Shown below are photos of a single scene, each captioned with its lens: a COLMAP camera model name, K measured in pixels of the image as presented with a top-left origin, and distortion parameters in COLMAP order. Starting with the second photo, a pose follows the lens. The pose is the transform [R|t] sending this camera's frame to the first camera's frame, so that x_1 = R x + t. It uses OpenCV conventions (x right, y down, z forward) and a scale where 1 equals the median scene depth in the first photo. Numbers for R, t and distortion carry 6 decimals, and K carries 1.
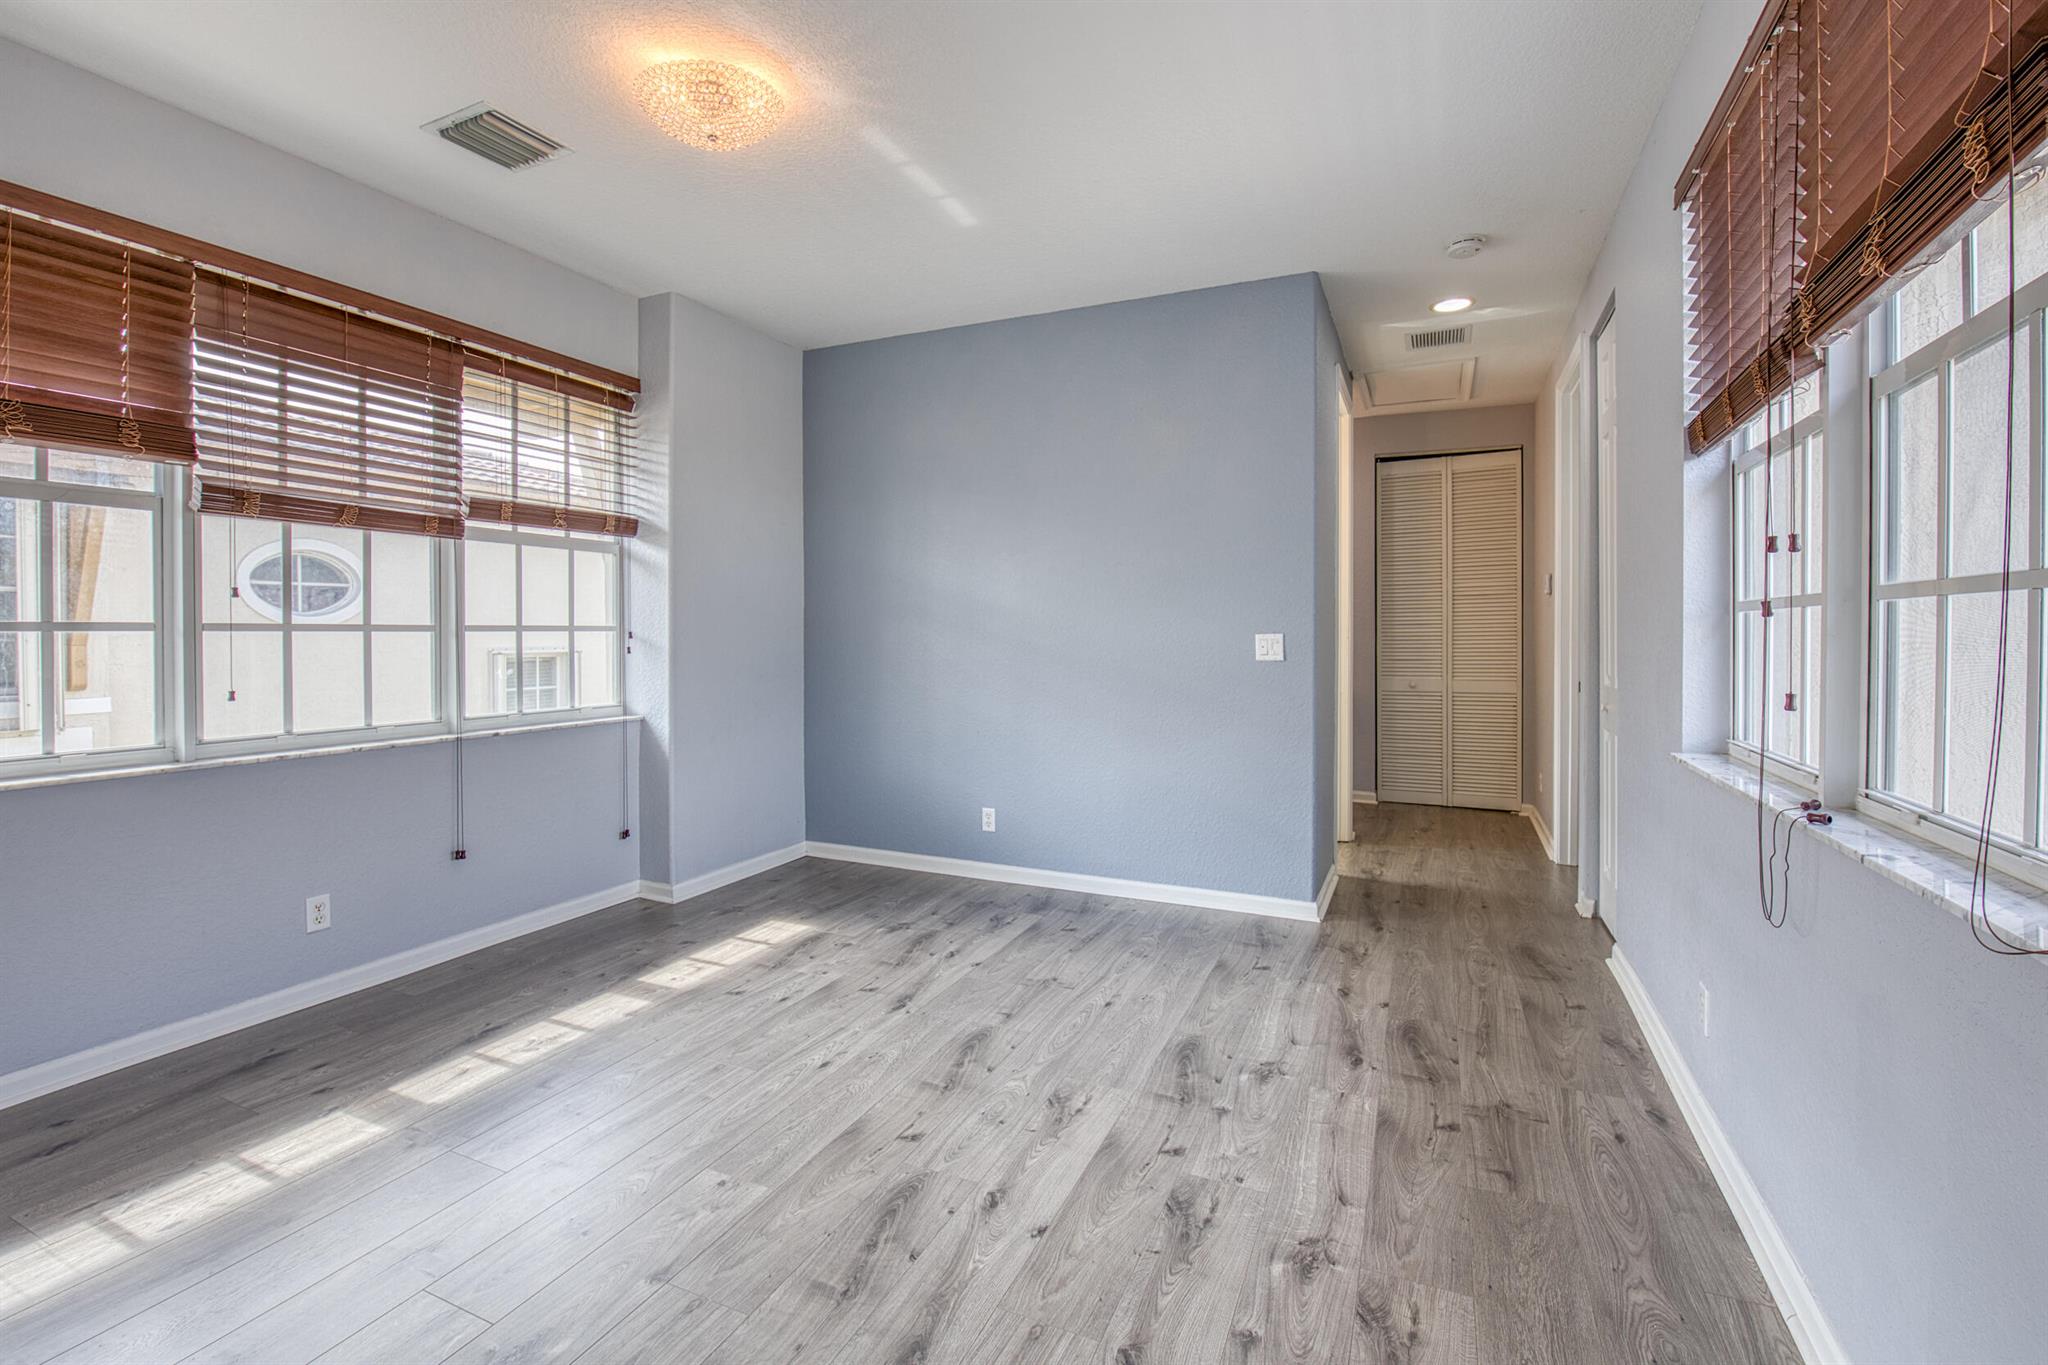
lens RADIAL K [[889.8, 0, 1016.2], [0, 889.8, 641.8], [0, 0, 1]] dist [0.001375, -0.010488]
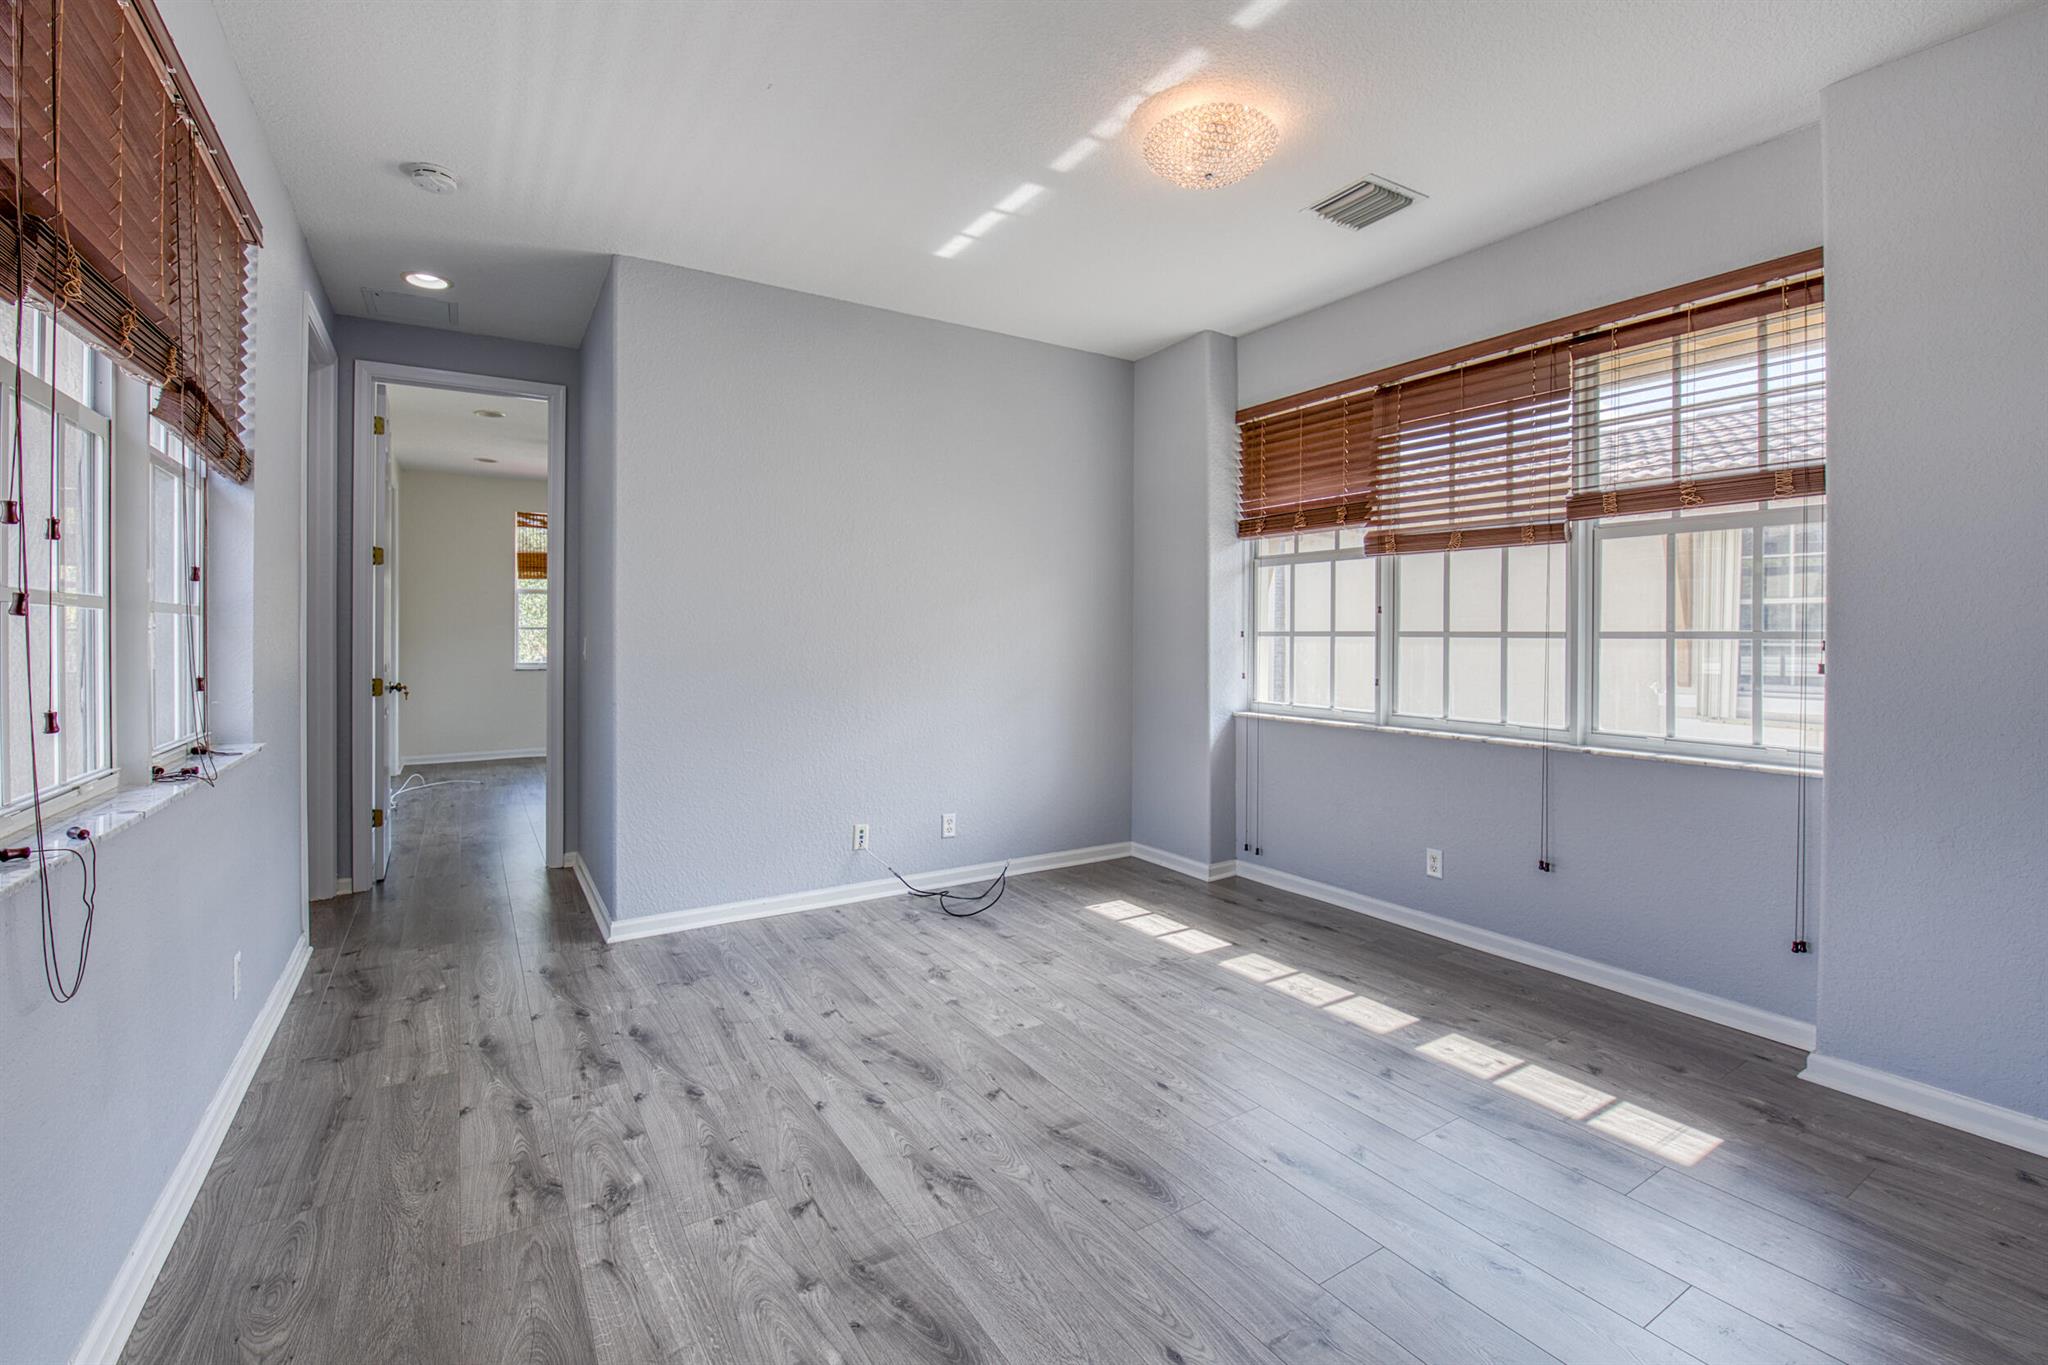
lens RADIAL K [[916.2, 0, 1043.0], [0, 916.2, 654.8], [0, 0, 1]] dist [-0.000772, -0.011307]
pose [[-0.539567, 0.016616, -0.841779, 0.714964], [-0.012447, 0.999539, 0.027708, -0.019923], [0.841851, 0.025428, -0.539111, 1.476146]]
